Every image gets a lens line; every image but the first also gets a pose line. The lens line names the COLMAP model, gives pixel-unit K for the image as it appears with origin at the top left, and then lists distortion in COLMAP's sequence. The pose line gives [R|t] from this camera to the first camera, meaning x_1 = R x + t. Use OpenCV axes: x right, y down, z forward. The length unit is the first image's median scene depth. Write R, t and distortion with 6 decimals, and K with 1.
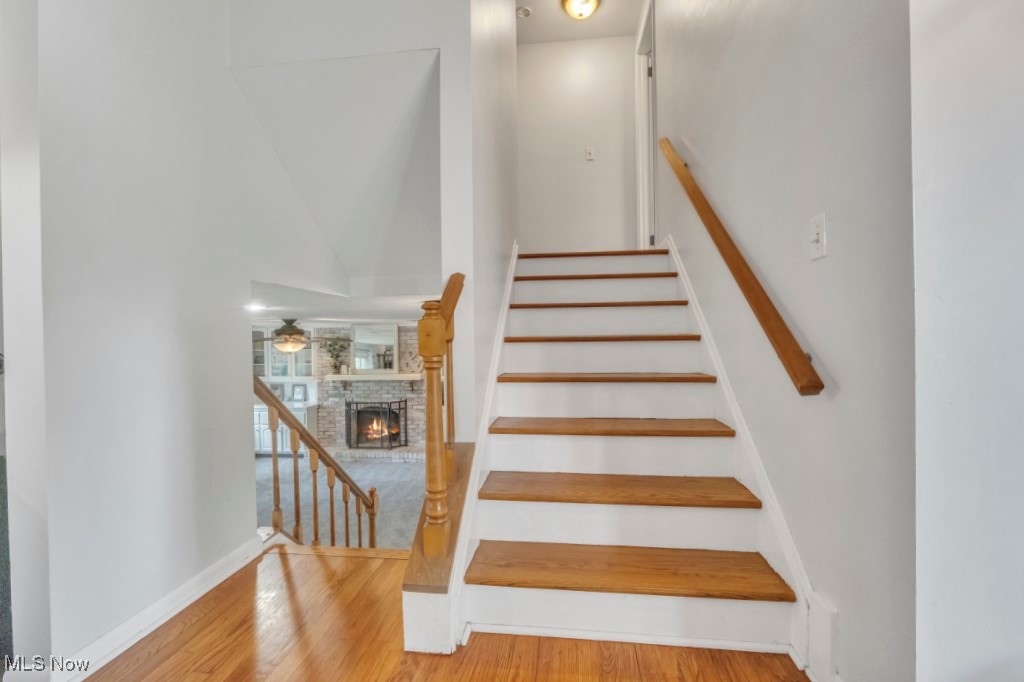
lens RADIAL K [[431.7, 0, 518.8], [0, 431.7, 341.6], [0, 0, 1]] dist [-0.009252, -0.000895]
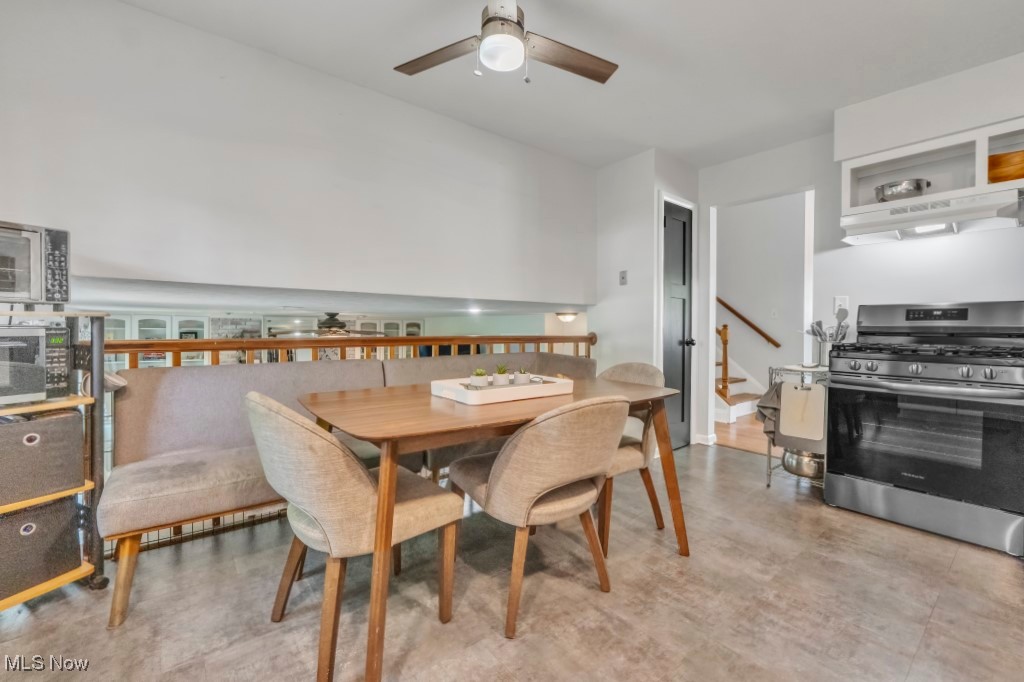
lens RADIAL K [[453.8, 0, 510.2], [0, 453.8, 331.1], [0, 0, 1]] dist [0.002630, 0.000163]
pose [[0.715281, 0.015109, 0.698673, -0.690707], [-0.005529, 0.999857, -0.015961, 0.006021], [-0.698815, 0.007554, 0.715263, -0.059386]]
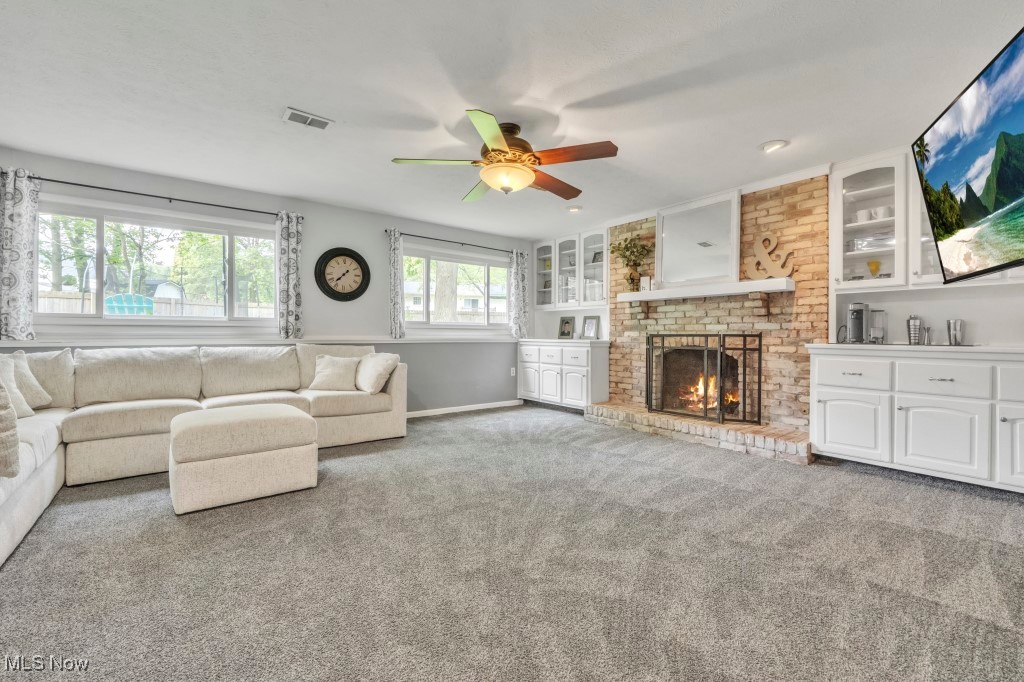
lens RADIAL K [[431.7, 0, 509.5], [0, 431.7, 334.1], [0, 0, 1]] dist [-0.009252, -0.000895]
pose [[0.697139, 0.015747, -0.716763, -0.096057], [-0.018629, 0.999819, 0.003846, 0.137807], [0.716694, 0.010671, 0.697306, 0.428746]]
